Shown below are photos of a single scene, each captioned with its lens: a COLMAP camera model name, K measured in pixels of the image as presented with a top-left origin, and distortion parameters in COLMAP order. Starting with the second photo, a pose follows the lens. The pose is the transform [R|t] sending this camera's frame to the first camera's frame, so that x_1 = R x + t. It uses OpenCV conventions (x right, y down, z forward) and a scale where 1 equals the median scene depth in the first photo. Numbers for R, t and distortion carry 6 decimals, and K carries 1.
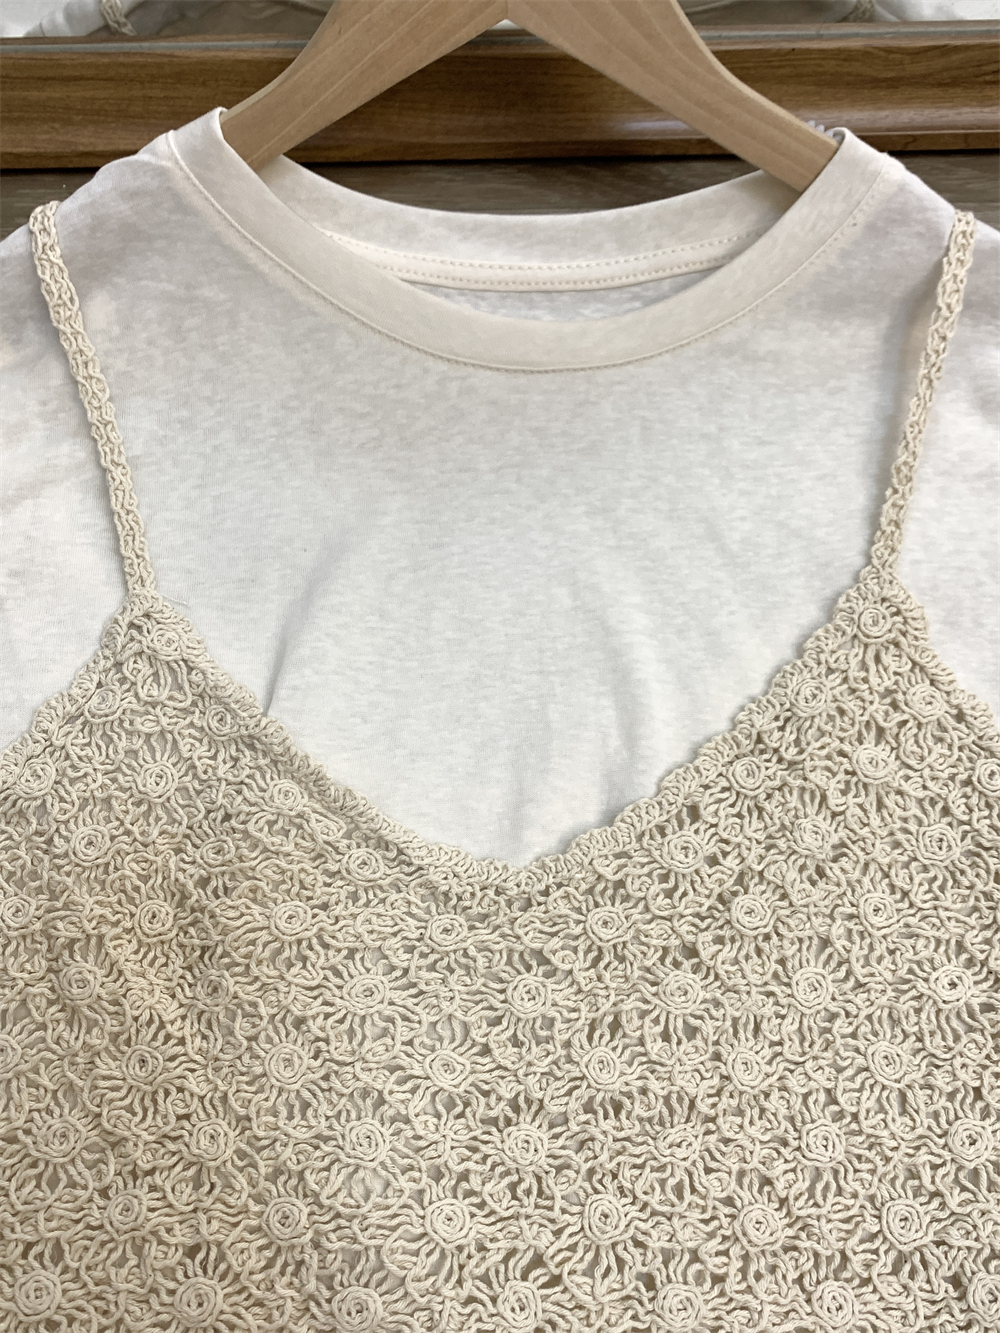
lens RADIAL K [[1264.6, 0, 508.7], [0, 1264.6, 621.7], [0, 0, 1]] dist [-0.006182, 0.000000]
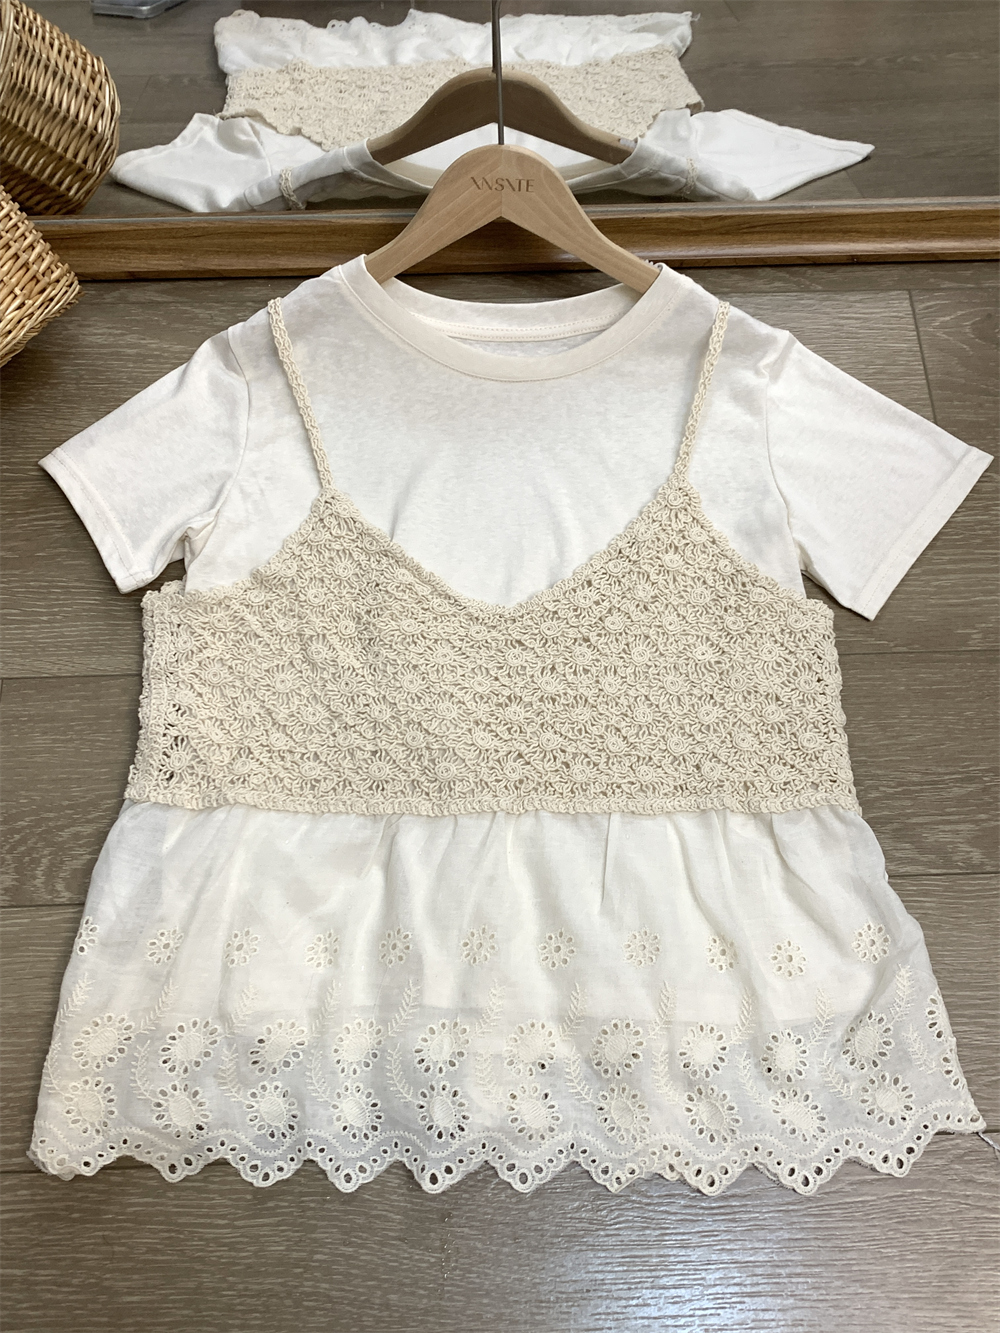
lens RADIAL K [[1264.6, 0, 504.6], [0, 1264.6, 672.4], [0, 0, 1]] dist [-0.006182, 0.000000]
pose [[0.999749, -0.007481, 0.021122, -0.051269], [0.006976, 0.999690, 0.023885, 0.270377], [-0.021294, -0.023732, 0.999492, -1.276275]]
